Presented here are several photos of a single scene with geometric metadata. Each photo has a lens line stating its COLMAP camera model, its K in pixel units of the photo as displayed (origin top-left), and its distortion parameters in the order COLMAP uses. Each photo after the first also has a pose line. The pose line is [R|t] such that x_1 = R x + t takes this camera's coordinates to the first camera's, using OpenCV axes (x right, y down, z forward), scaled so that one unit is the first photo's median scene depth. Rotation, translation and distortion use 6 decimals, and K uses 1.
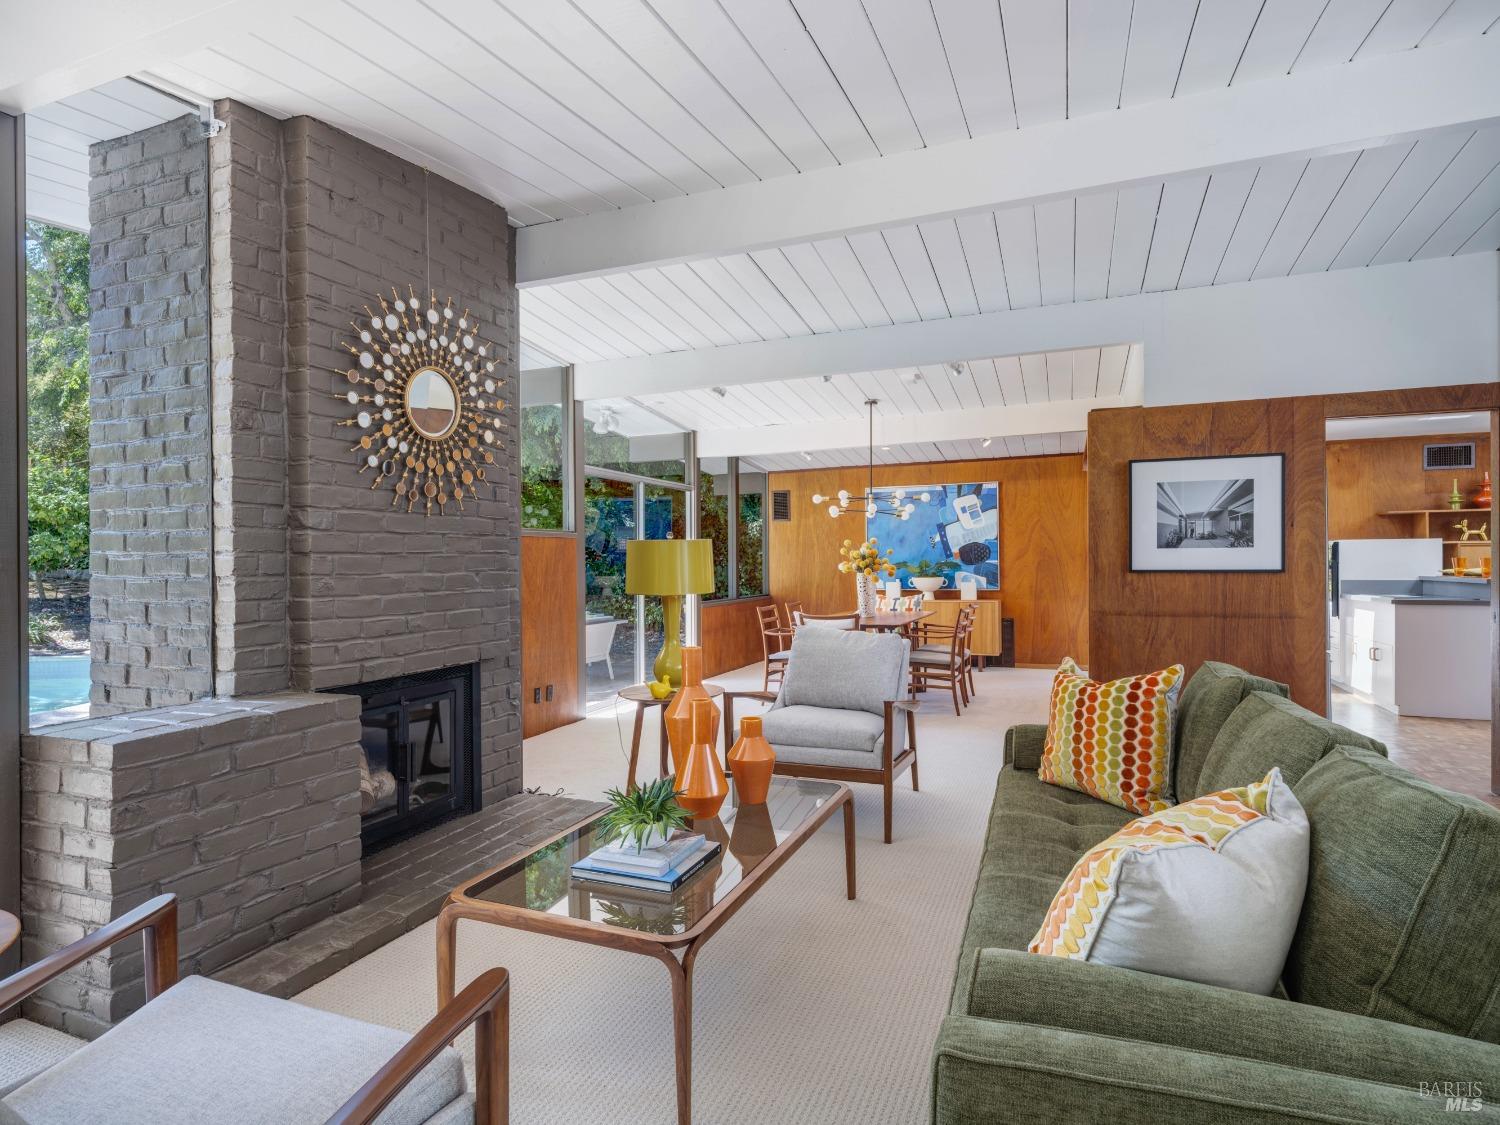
lens RADIAL K [[801.3, 0, 752.1], [0, 801.3, 563.9], [0, 0, 1]] dist [-0.000229, -0.000590]
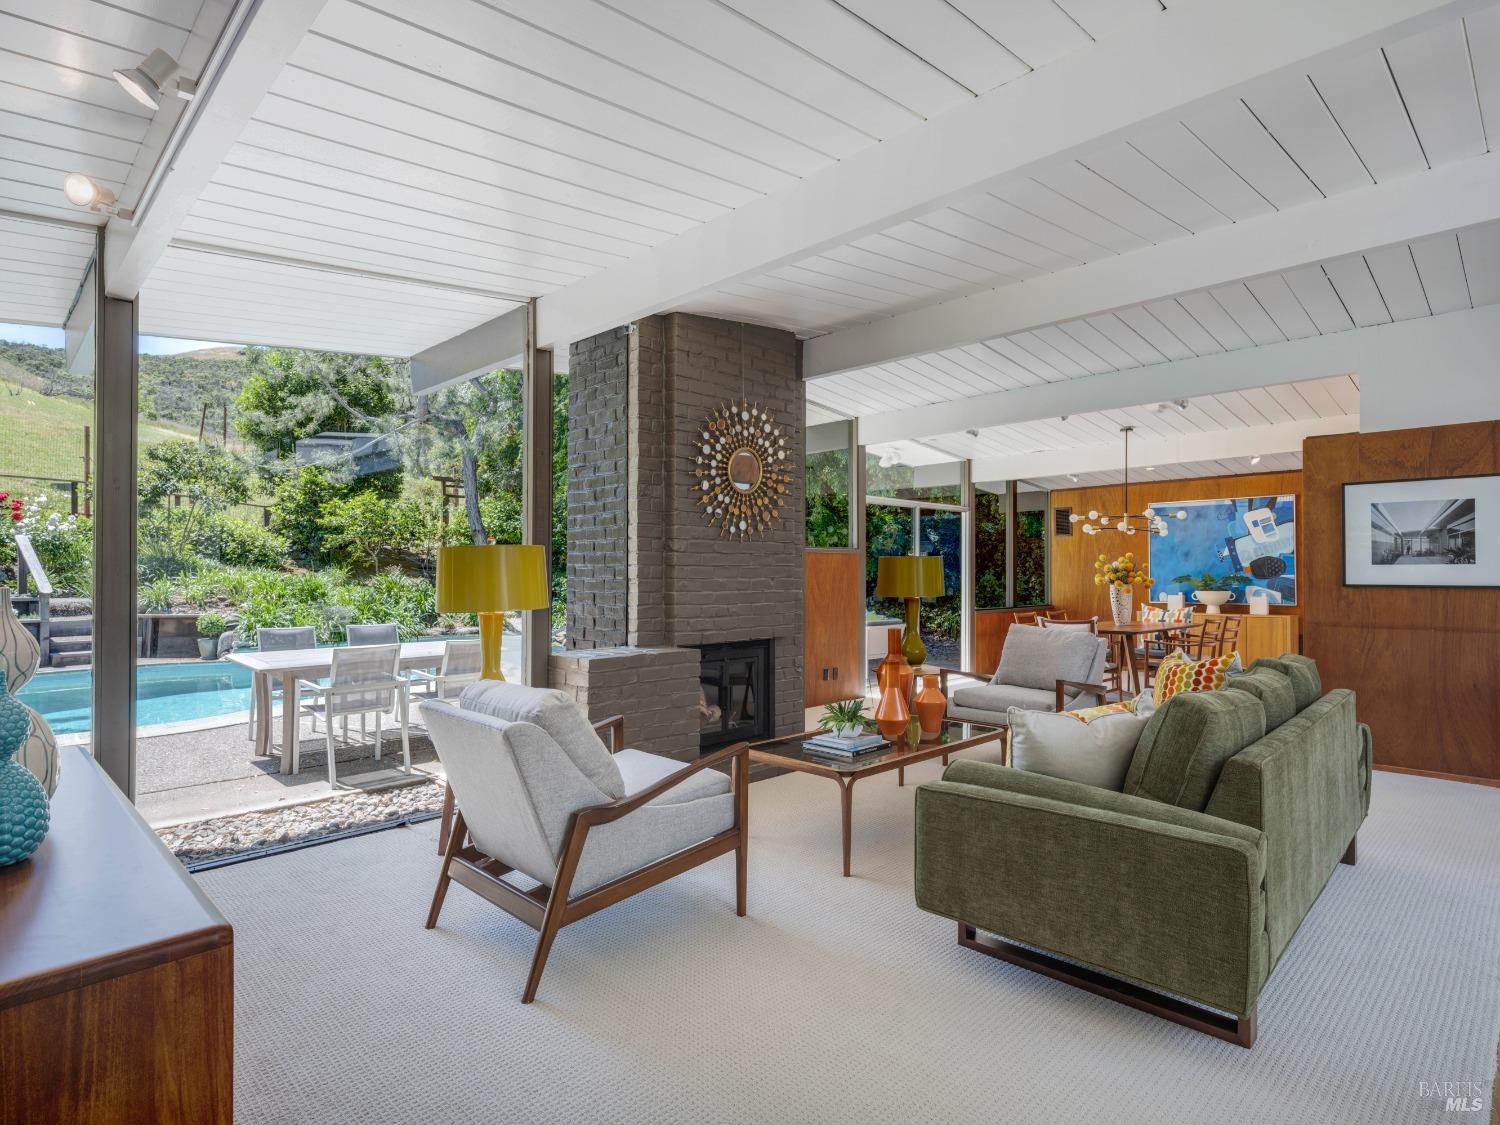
lens RADIAL K [[801.3, 0, 752.1], [0, 801.3, 563.9], [0, 0, 1]] dist [-0.000229, -0.000590]
pose [[0.919342, 0.004809, -0.393431, 0.199127], [-0.010297, 0.999877, -0.011840, 0.001013], [0.393325, 0.014936, 0.919278, -0.371697]]
